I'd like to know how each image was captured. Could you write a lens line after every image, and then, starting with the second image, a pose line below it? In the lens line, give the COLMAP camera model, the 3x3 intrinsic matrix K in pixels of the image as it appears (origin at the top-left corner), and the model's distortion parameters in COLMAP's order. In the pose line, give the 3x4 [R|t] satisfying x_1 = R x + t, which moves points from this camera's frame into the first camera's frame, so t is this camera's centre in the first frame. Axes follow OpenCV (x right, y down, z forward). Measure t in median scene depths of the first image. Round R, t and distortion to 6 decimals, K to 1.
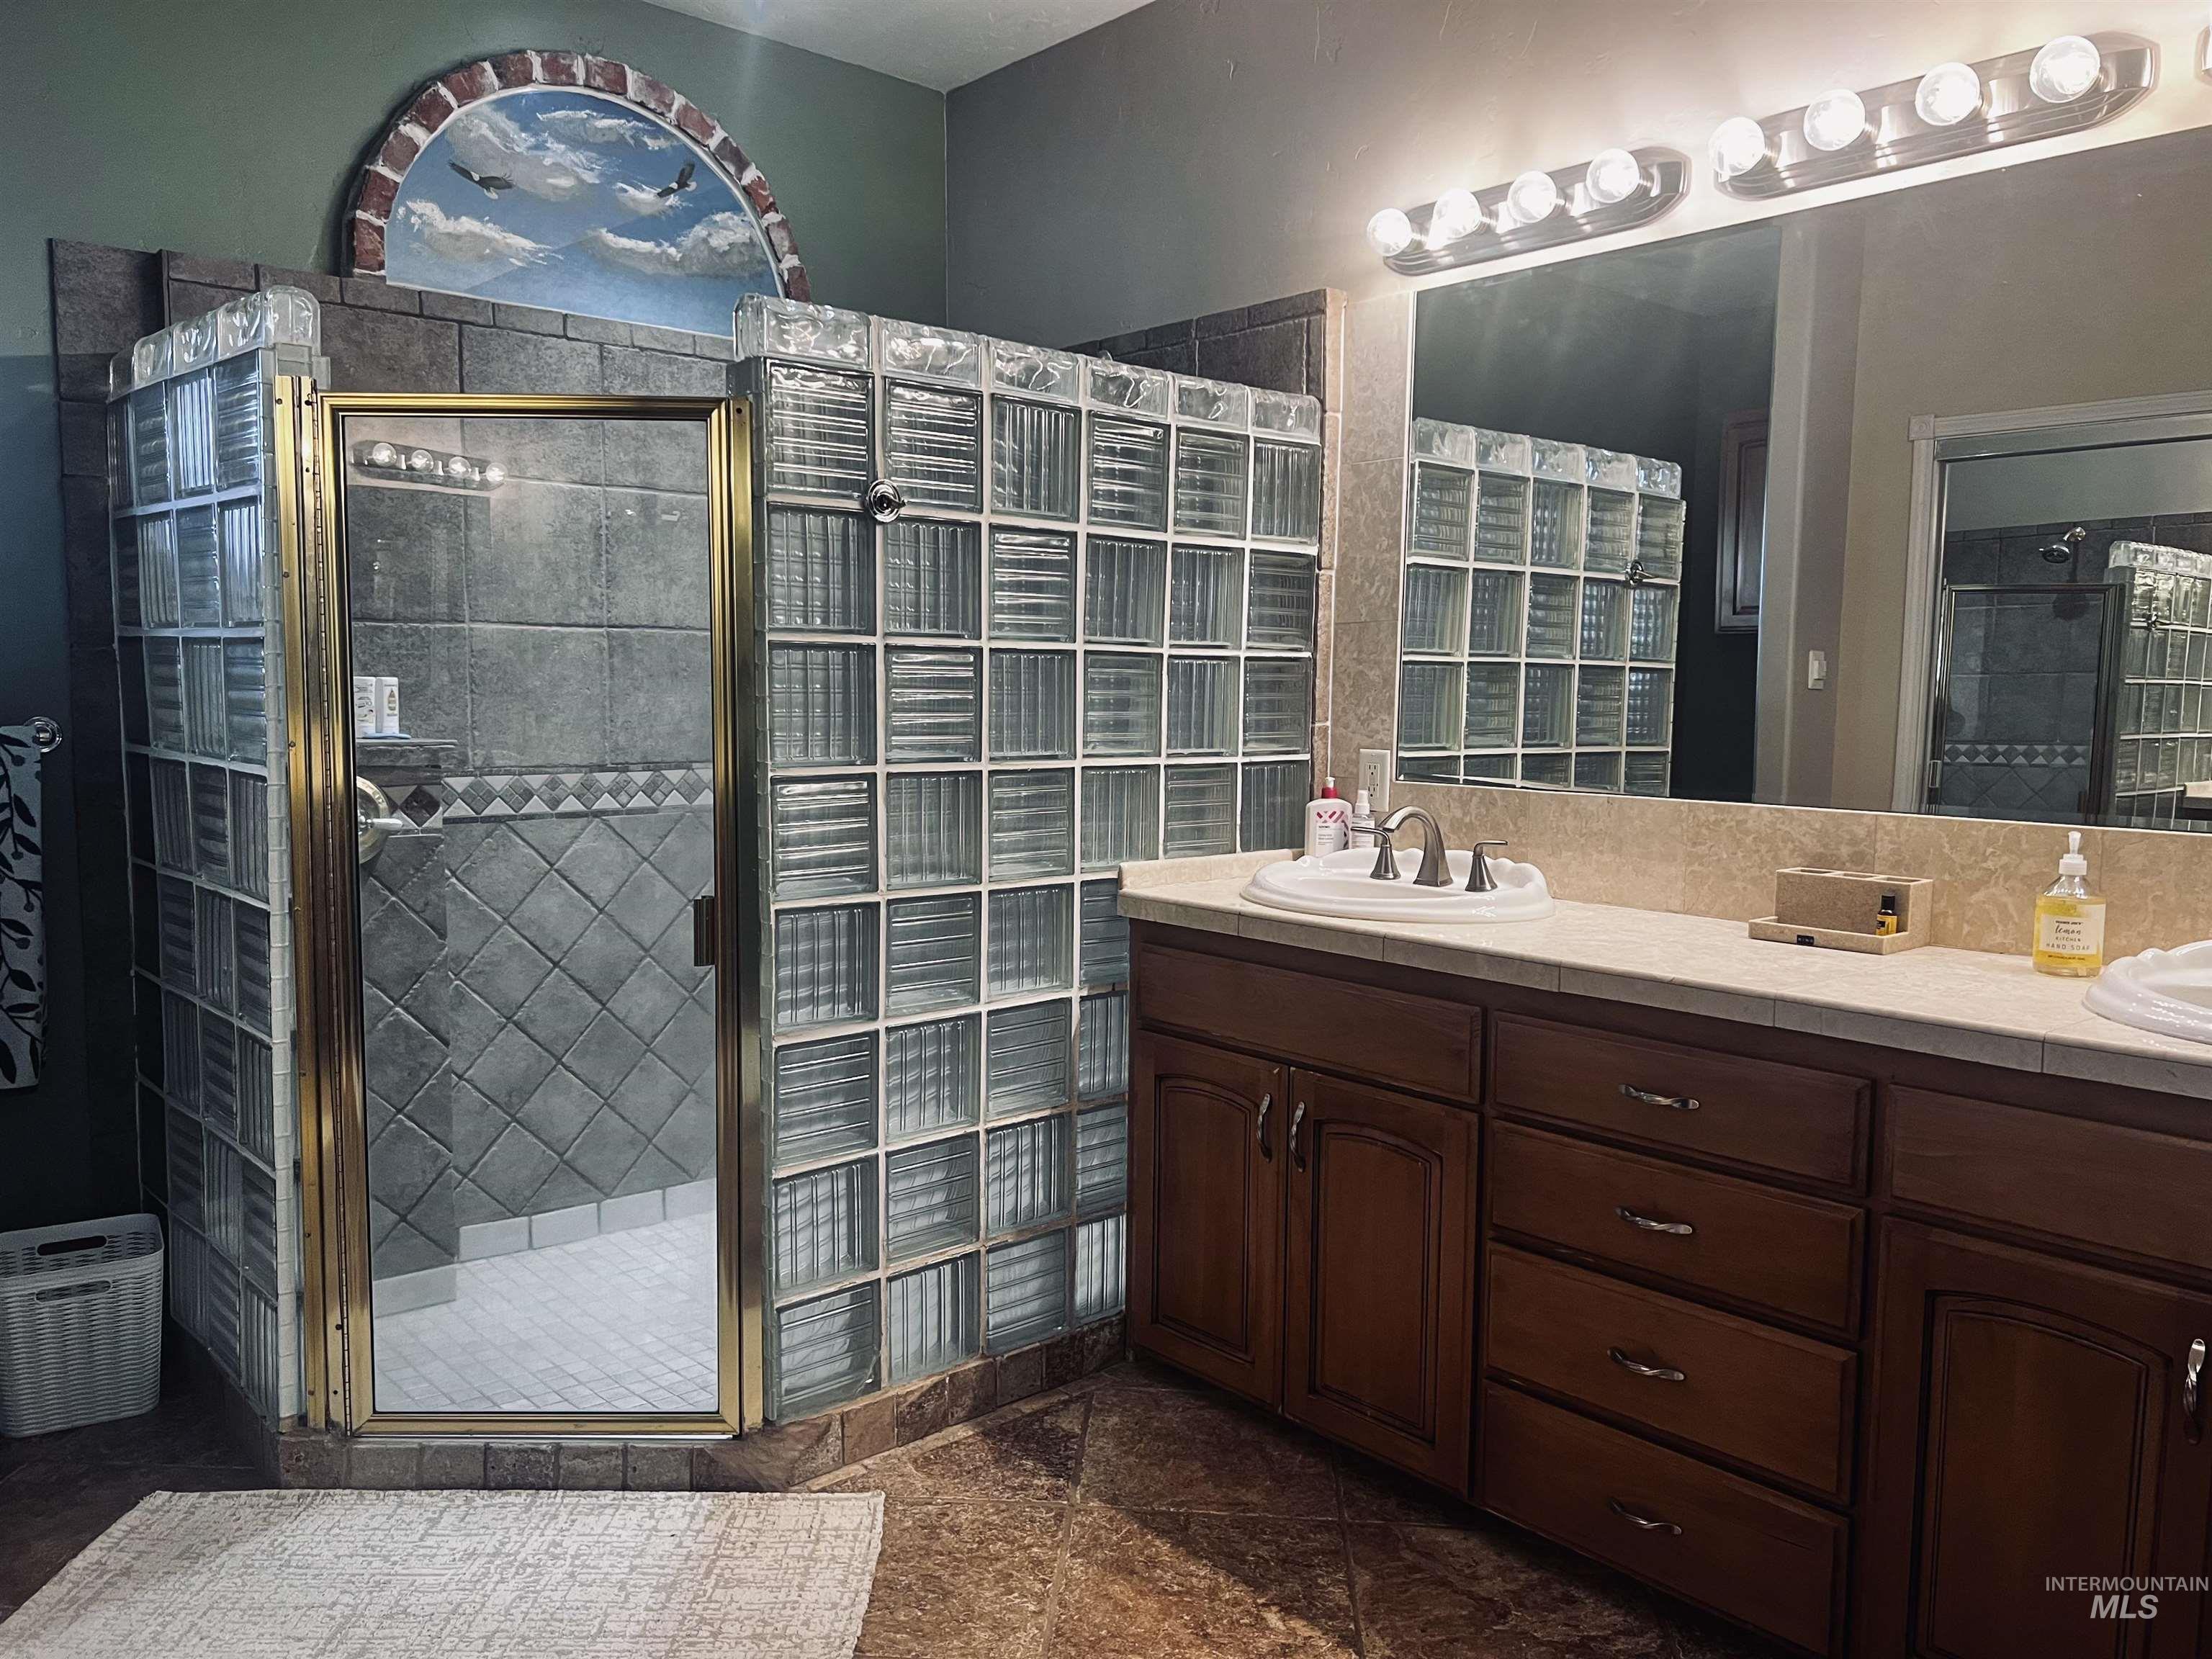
lens RADIAL K [[1664.6, 0, 1112.1], [0, 1664.6, 834.6], [0, 0, 1]] dist [0.061708, -0.070035]
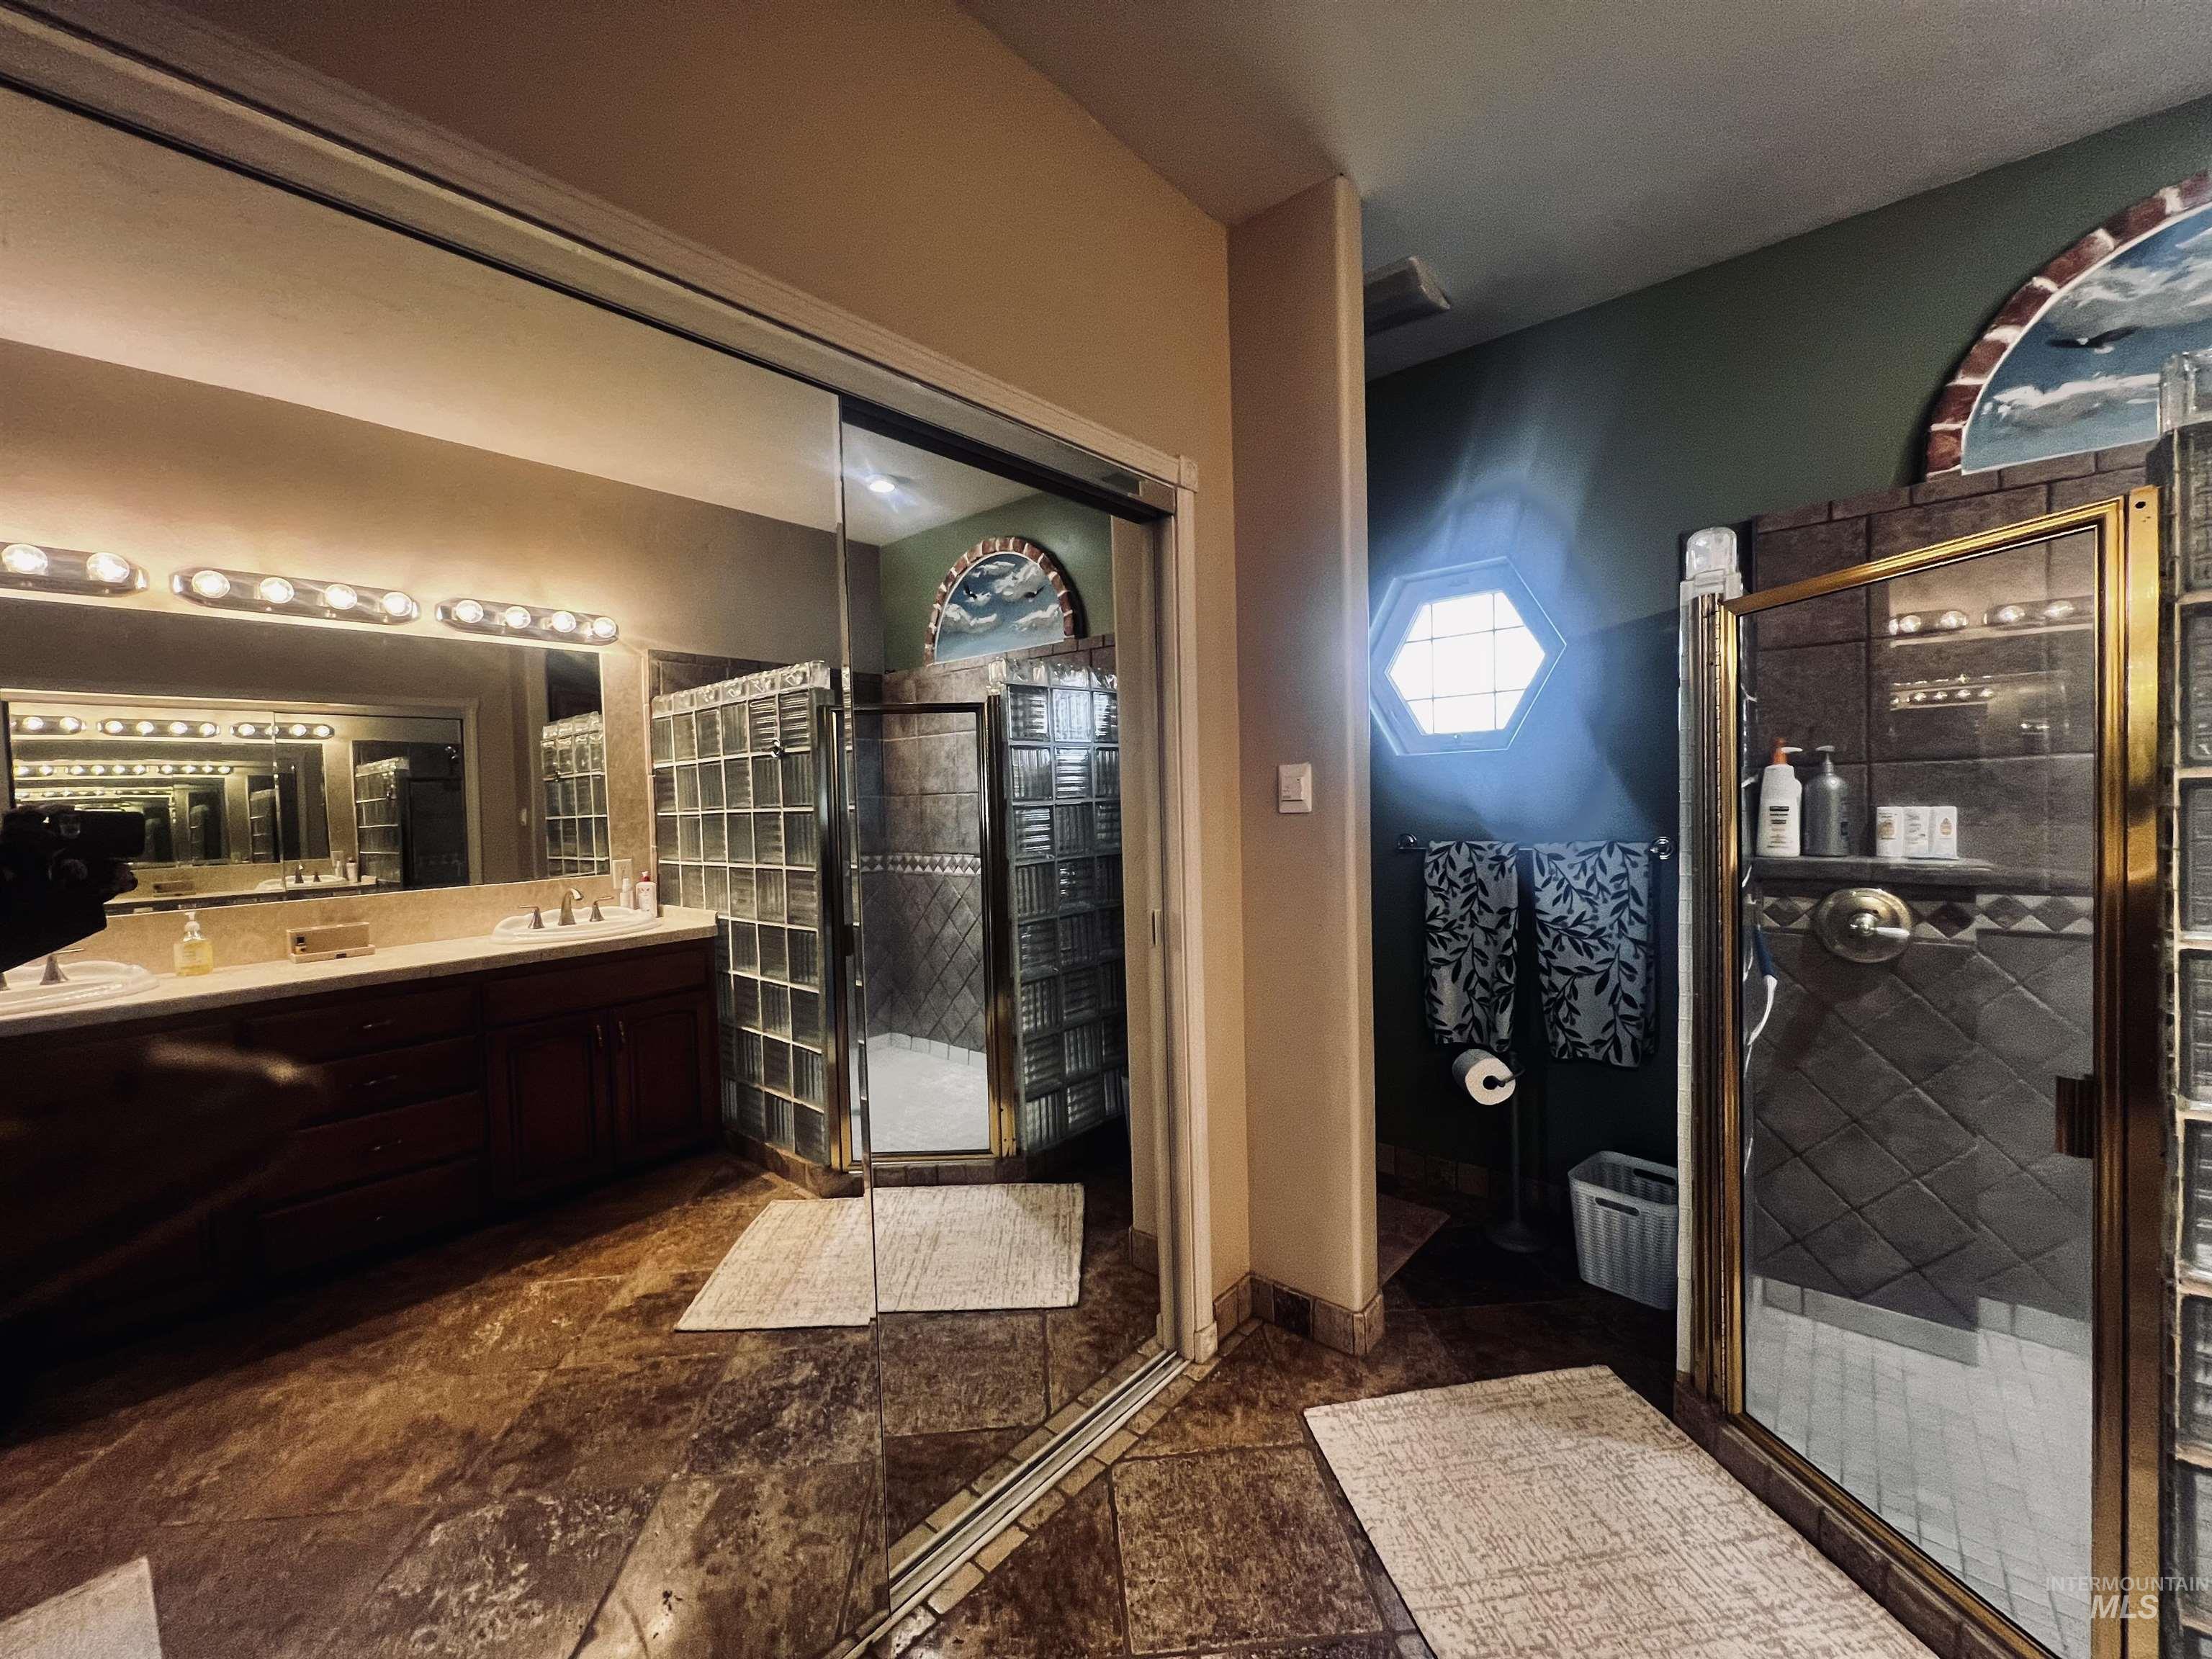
lens RADIAL K [[890.1, 0, 1136.9], [0, 890.1, 825.0], [0, 0, 1]] dist [0.000127, -0.000003]
pose [[0.137562, 0.017963, -0.990330, 0.128045], [-0.058778, 0.998222, 0.009942, -0.061801], [0.988748, 0.056842, 0.138373, 0.404530]]
